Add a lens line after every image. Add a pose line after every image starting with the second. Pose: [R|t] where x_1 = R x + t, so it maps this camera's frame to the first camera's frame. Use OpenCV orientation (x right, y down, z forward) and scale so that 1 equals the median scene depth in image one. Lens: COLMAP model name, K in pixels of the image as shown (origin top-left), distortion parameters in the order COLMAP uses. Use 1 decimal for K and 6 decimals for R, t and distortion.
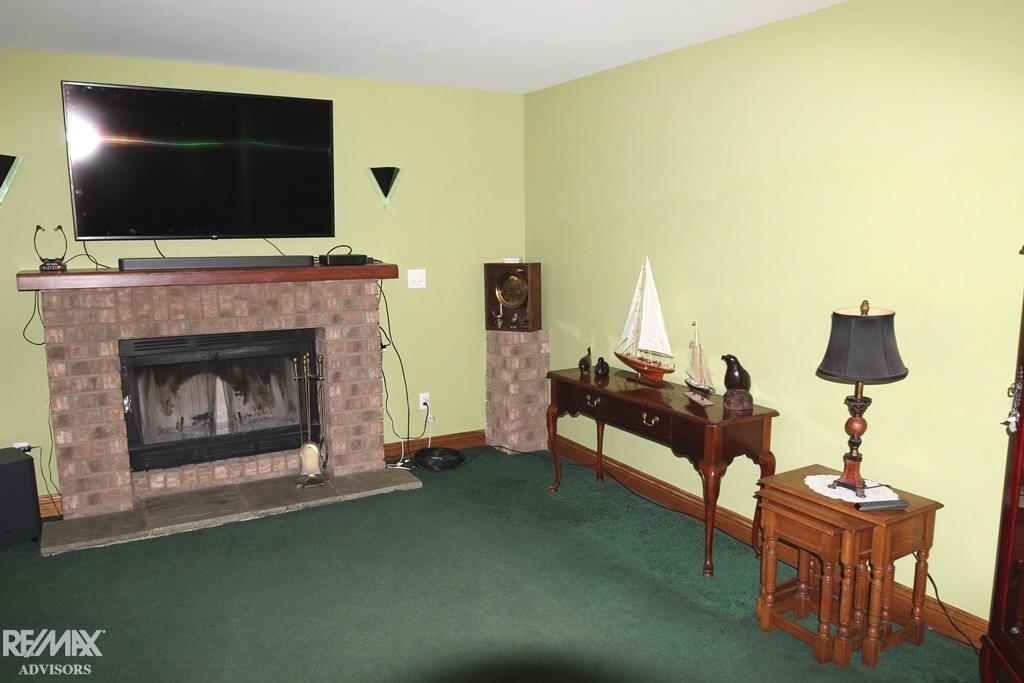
lens RADIAL K [[755.1, 0, 514.4], [0, 755.1, 339.5], [0, 0, 1]] dist [0.000501, -0.005634]
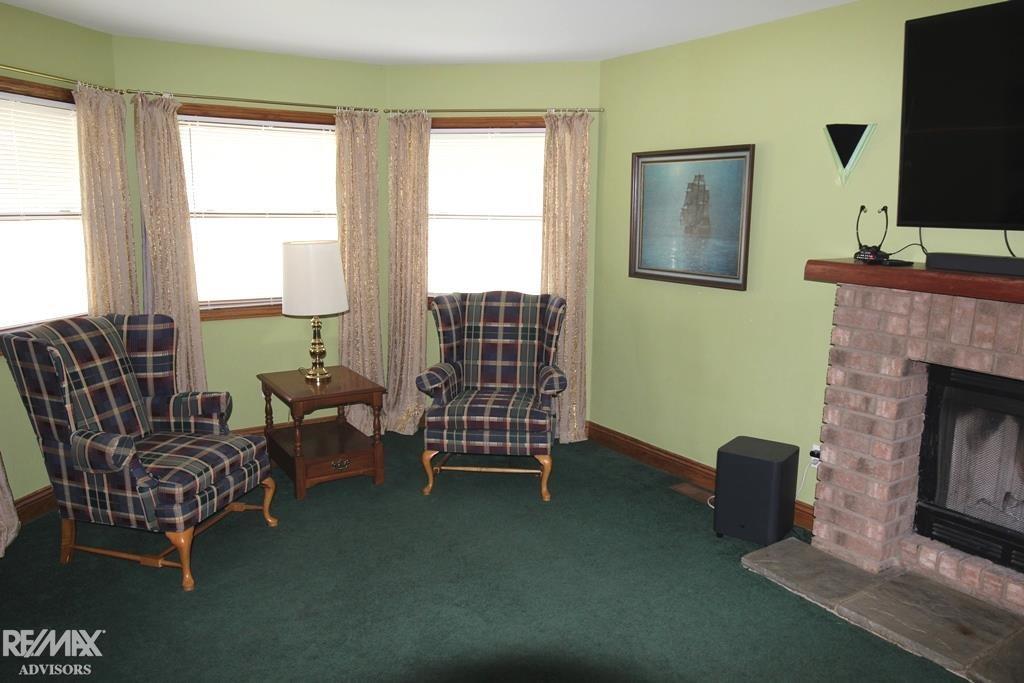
lens RADIAL K [[755.1, 0, 516.7], [0, 755.1, 342.9], [0, 0, 1]] dist [0.000501, -0.005634]
pose [[0.093516, 0.187878, -0.977730, 0.180029], [-0.160926, 0.971973, 0.171380, -0.082423], [0.982526, 0.141315, 0.121130, 0.526012]]
